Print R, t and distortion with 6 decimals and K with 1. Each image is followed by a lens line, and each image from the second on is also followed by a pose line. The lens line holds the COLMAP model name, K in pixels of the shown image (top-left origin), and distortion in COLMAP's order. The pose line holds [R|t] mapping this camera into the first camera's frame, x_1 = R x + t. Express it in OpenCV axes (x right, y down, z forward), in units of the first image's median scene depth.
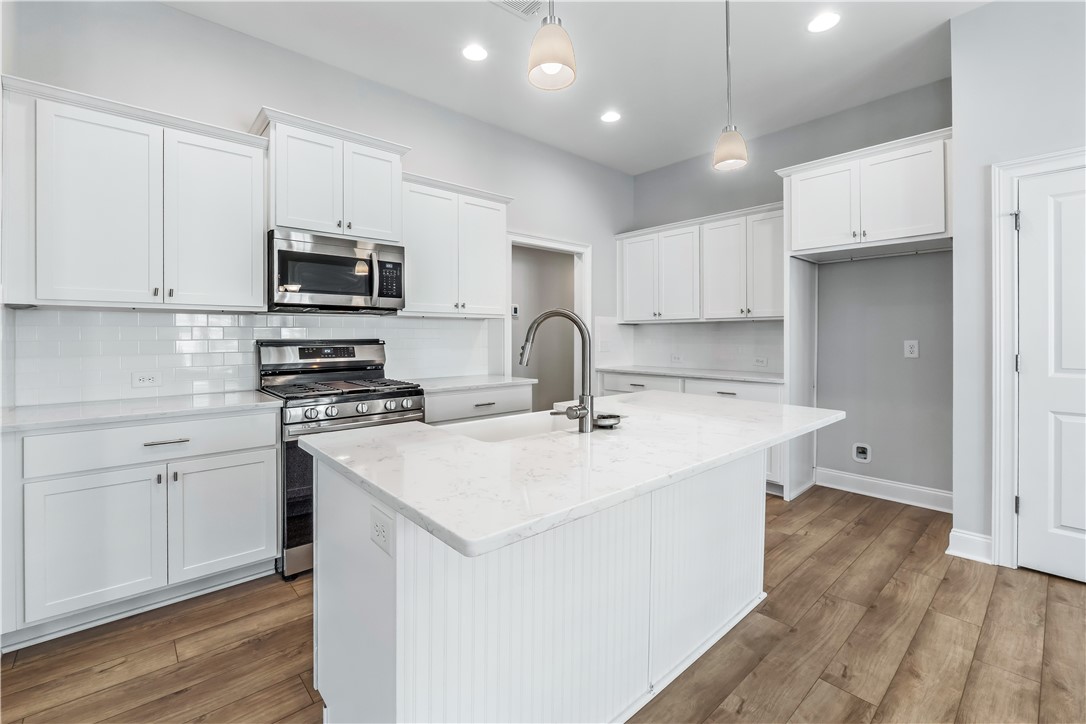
lens RADIAL K [[476.8, 0, 535.9], [0, 476.8, 337.3], [0, 0, 1]] dist [-0.007585, -0.000289]
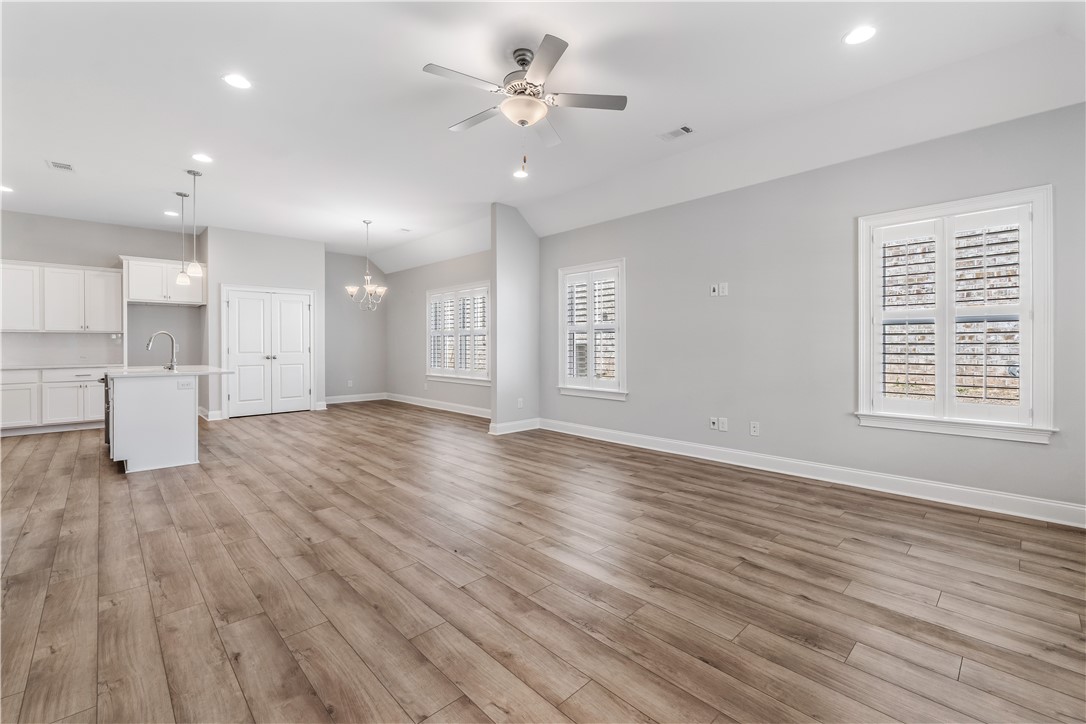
lens RADIAL K [[465.5, 0, 538.1], [0, 465.5, 336.5], [0, 0, 1]] dist [-0.006248, -0.000403]
pose [[-0.034108, 0.018082, 0.999255, -1.742451], [0.005358, 0.999825, -0.017910, 0.022525], [-0.999404, 0.004744, -0.034198, -0.763813]]
